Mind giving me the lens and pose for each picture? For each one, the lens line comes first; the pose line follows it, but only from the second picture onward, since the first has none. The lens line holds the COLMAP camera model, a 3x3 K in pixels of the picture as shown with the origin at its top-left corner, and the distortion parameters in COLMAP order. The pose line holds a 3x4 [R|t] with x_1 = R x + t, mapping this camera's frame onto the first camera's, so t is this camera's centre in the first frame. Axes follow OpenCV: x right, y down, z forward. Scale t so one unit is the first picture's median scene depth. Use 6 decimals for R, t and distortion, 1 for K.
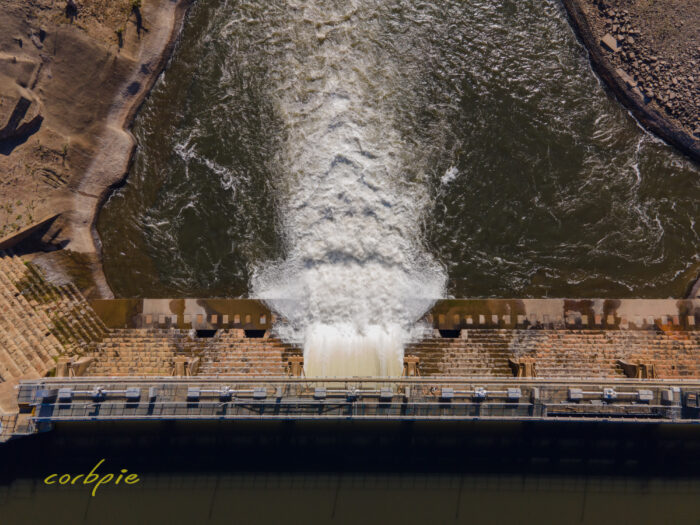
lens RADIAL K [[513.9, 0, 350.0], [0, 513.9, 262.5], [0, 0, 1]] dist [0.002518, 0.057167]
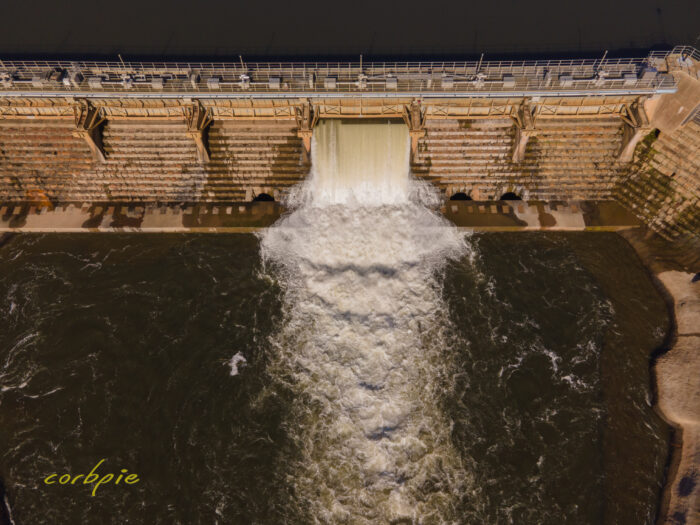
lens RADIAL K [[513.9, 0, 350.0], [0, 513.9, 262.5], [0, 0, 1]] dist [0.002518, 0.057167]
pose [[-0.999810, 0.007439, 0.017994, 0.010617], [0.004933, -0.797225, 0.603662, -0.554663], [0.018836, 0.603636, 0.797038, 0.288248]]
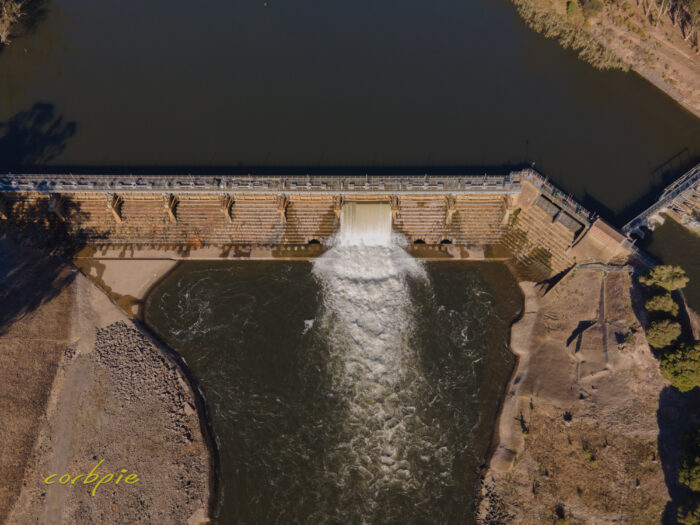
lens RADIAL K [[513.9, 0, 350.0], [0, 513.9, 262.5], [0, 0, 1]] dist [0.002518, 0.057167]
pose [[-0.999697, 0.003712, 0.024340, 0.019918], [0.012716, -0.768685, 0.639501, -1.093690], [0.021084, 0.639616, 0.768405, -0.367384]]
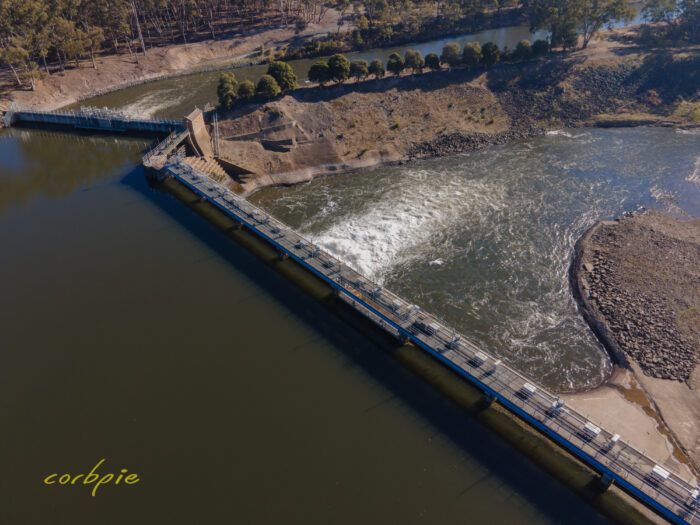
lens RADIAL K [[513.9, 0, 350.0], [0, 513.9, 262.5], [0, 0, 1]] dist [0.002518, 0.057167]
pose [[0.673936, 0.426982, -0.602907, 0.950533], [-0.731881, 0.497203, -0.465982, 0.695187], [0.100801, 0.755298, 0.647583, 0.068869]]
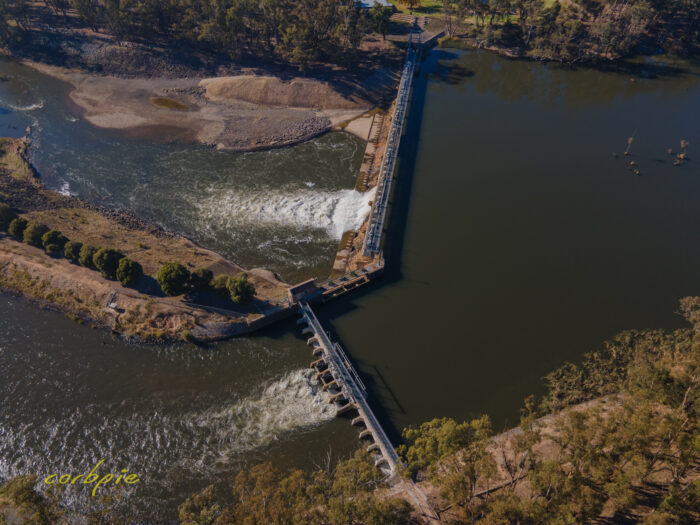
lens RADIAL K [[513.9, 0, 350.0], [0, 513.9, 262.5], [0, 0, 1]] dist [0.002518, 0.057167]
pose [[0.167478, -0.678463, 0.715290, -1.960147], [0.975572, 0.218671, -0.021008, 0.184427], [-0.142160, 0.701335, 0.698512, -0.560659]]
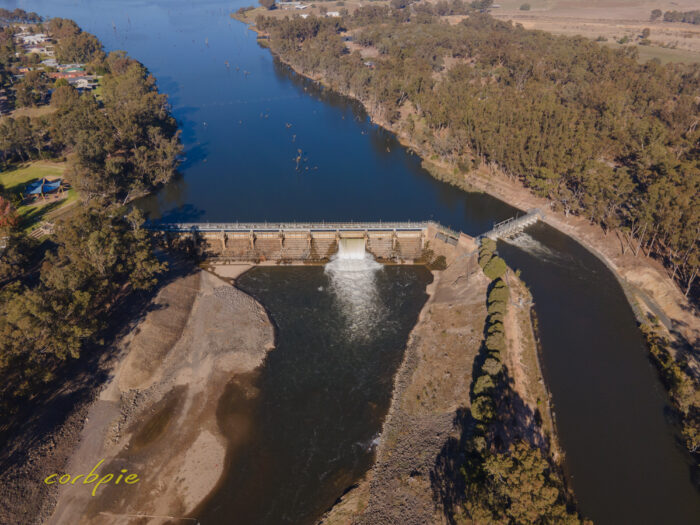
lens RADIAL K [[519.0, 0, 350.3], [0, 519.0, 264.4], [0, 0, 1]] dist [-0.003117, 0.059564]
pose [[-0.999880, 0.015308, 0.002453, 0.011262], [-0.003986, -0.406708, 0.913549, -3.128260], [0.014982, 0.913430, 0.406720, -0.409934]]
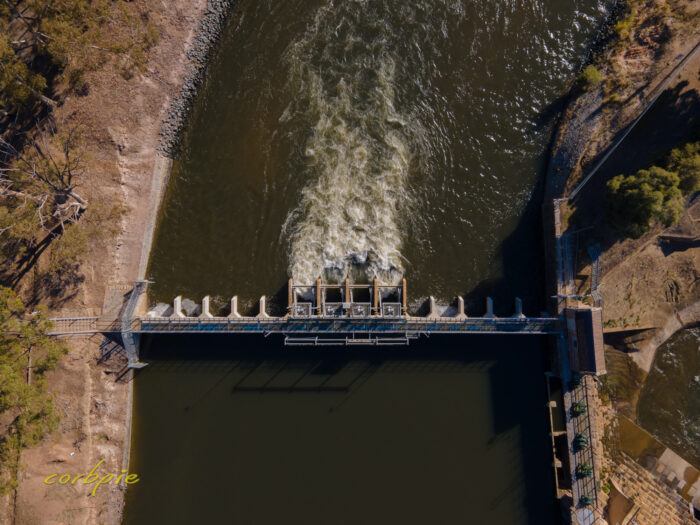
lens RADIAL K [[499.4, 0, 339.3], [0, 499.4, 252.9], [0, 0, 1]] dist [0.113407, -0.080657]
pose [[0.800110, 0.599740, -0.011663, -1.115938], [-0.592731, 0.793449, 0.138235, 0.011426], [0.092159, -0.103690, 0.990331, 0.014764]]
